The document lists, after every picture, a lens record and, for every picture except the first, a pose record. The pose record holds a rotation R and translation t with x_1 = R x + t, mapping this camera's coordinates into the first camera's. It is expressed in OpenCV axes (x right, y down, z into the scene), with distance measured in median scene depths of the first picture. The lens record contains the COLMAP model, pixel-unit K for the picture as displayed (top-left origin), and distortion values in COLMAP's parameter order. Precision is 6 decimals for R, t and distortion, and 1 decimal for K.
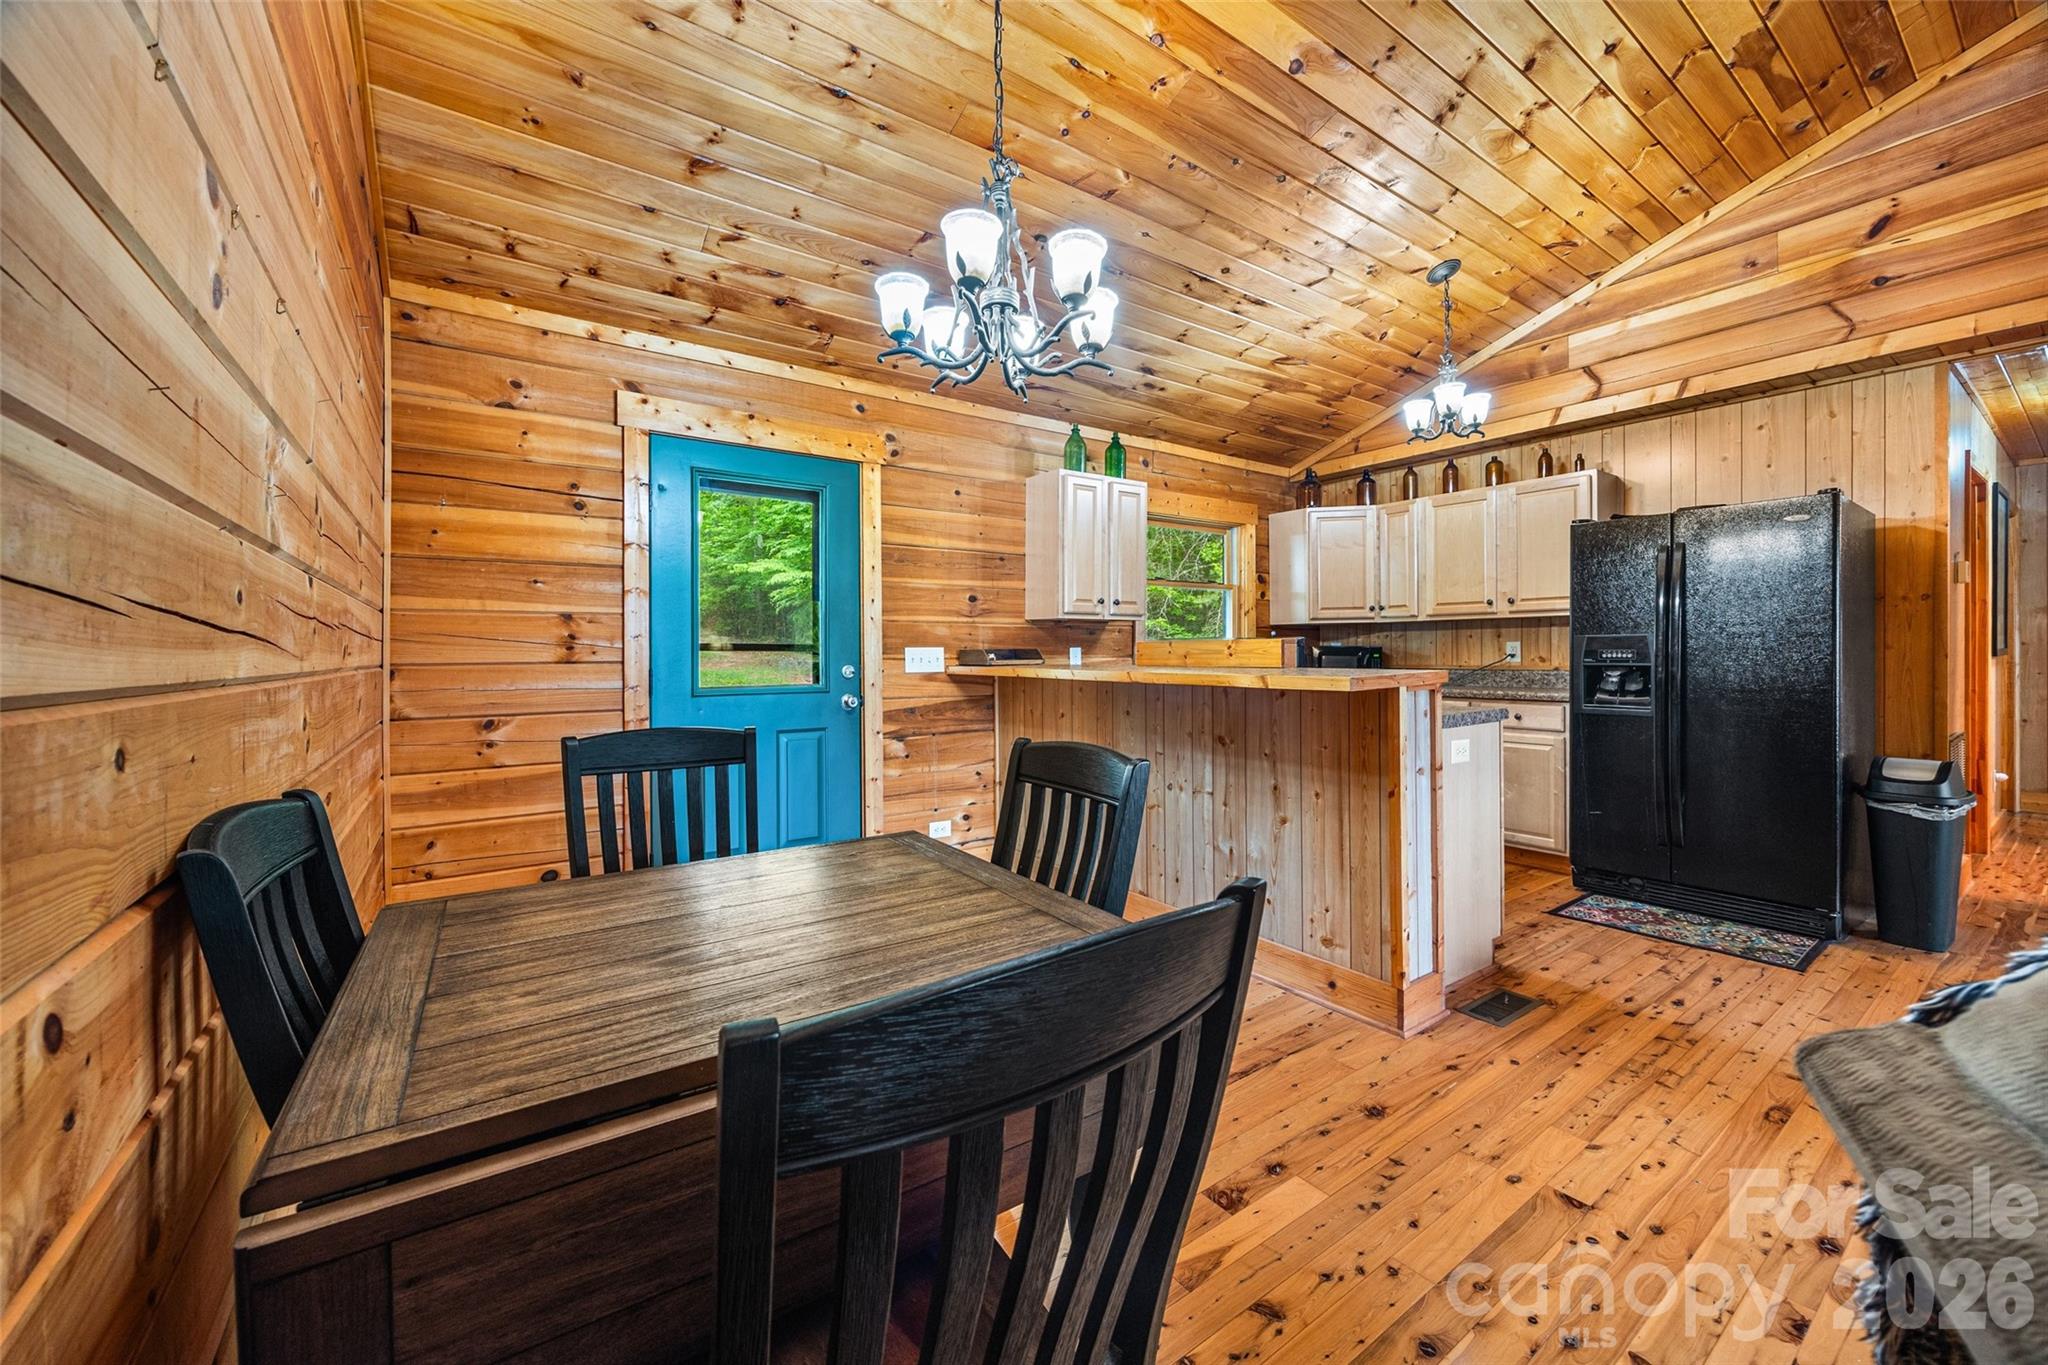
lens RADIAL K [[786.0, 0, 1014.4], [0, 786.0, 653.5], [0, 0, 1]] dist [-0.000707, -0.000127]
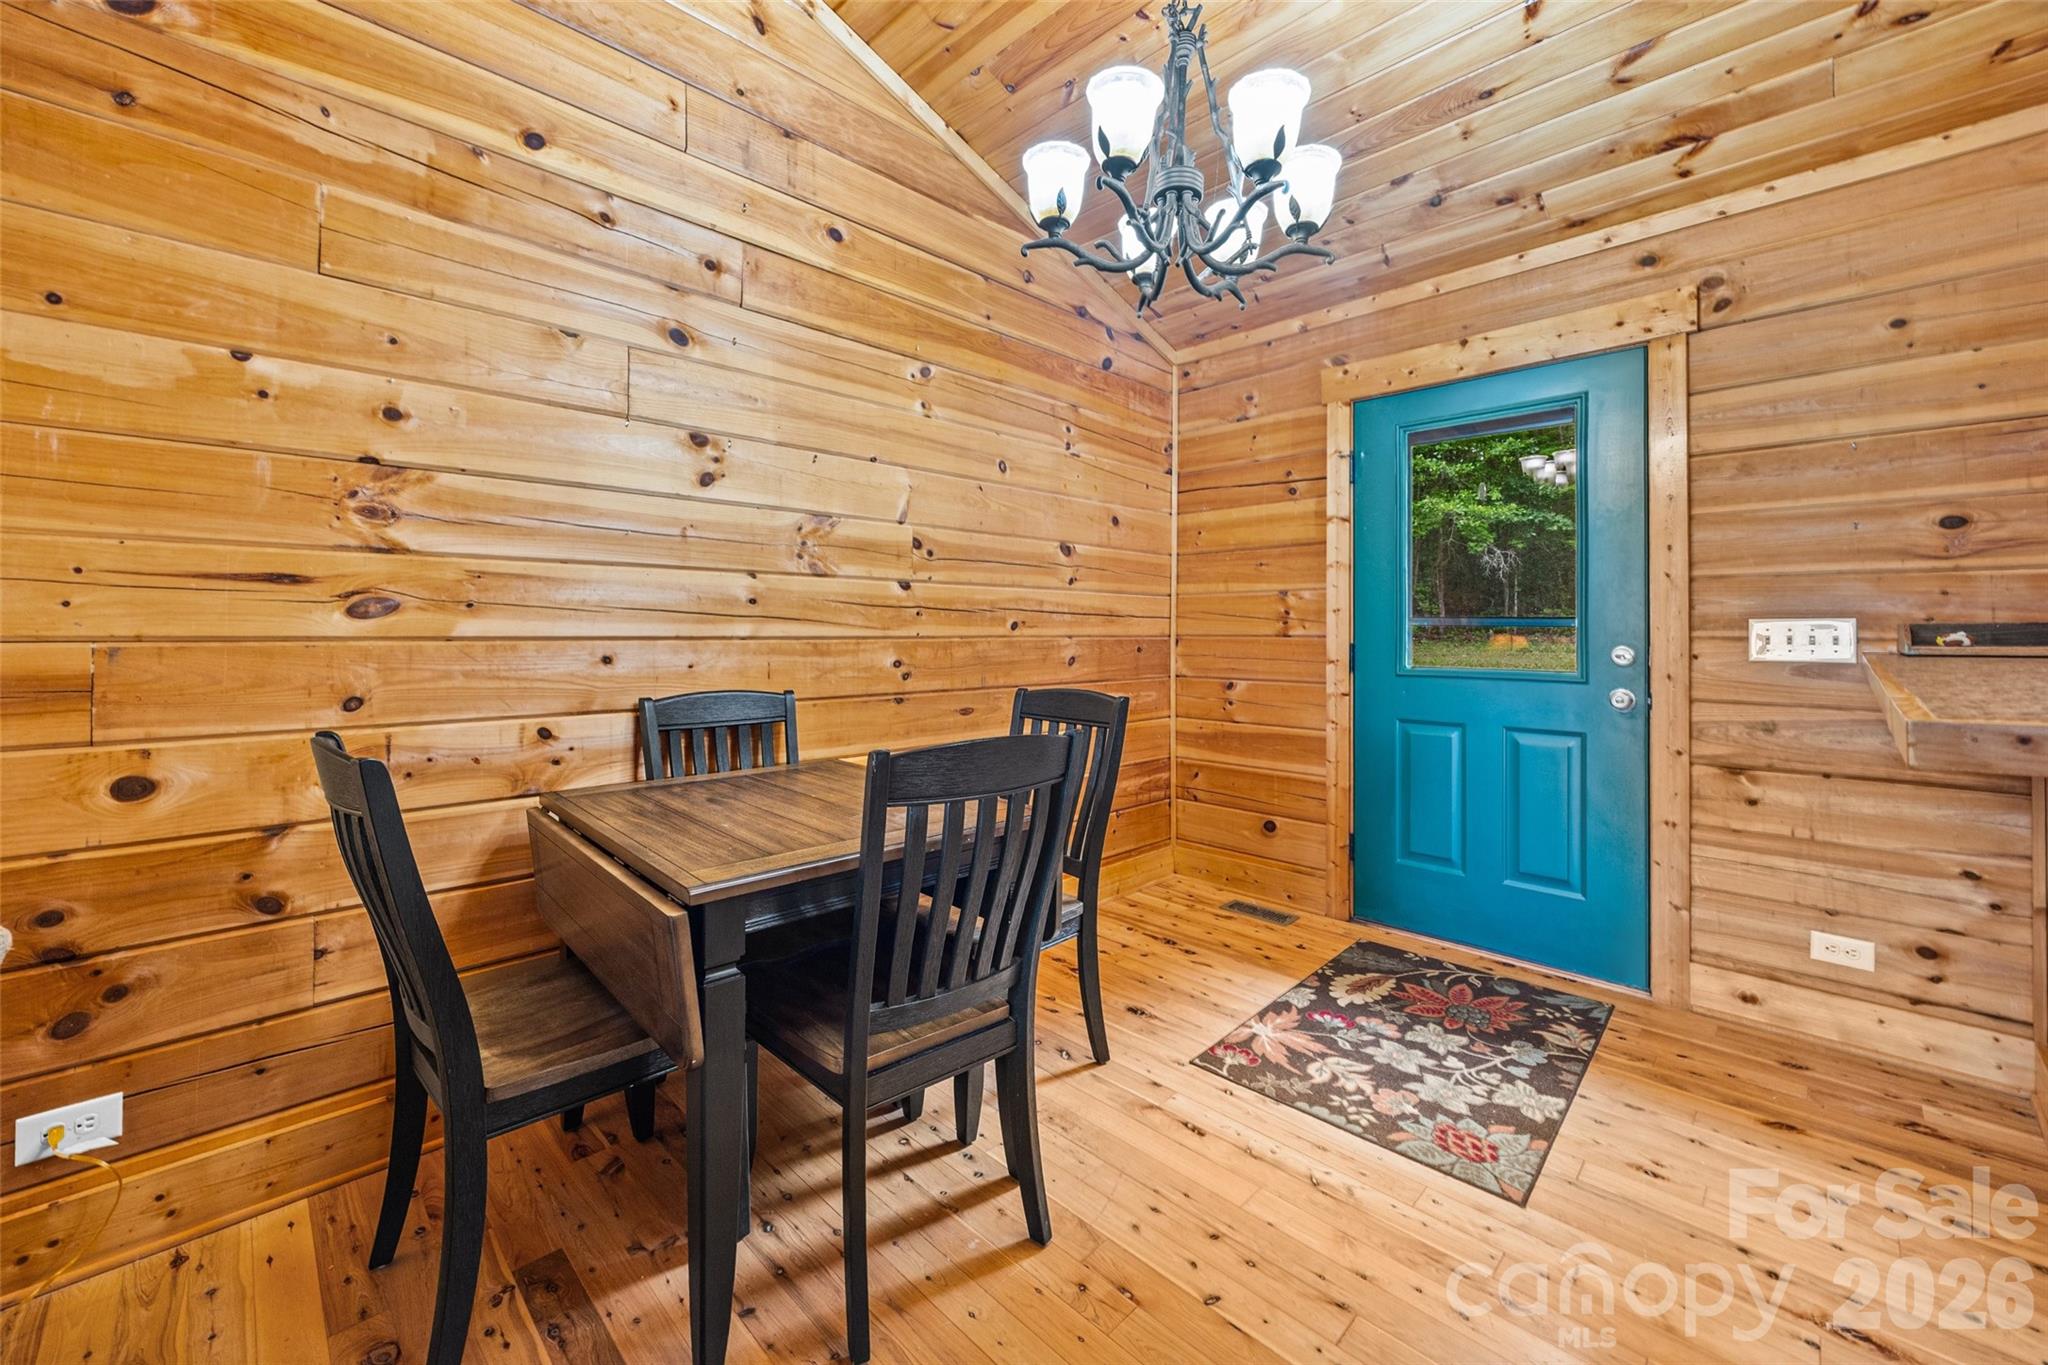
lens RADIAL K [[798.4, 0, 1020.1], [0, 798.4, 620.6], [0, 0, 1]] dist [0.000280, -0.000023]
pose [[0.174579, -0.002301, -0.984641, 0.372862], [-0.002490, 0.999993, -0.002778, -0.004246], [0.984640, 0.002937, 0.174572, 0.356191]]
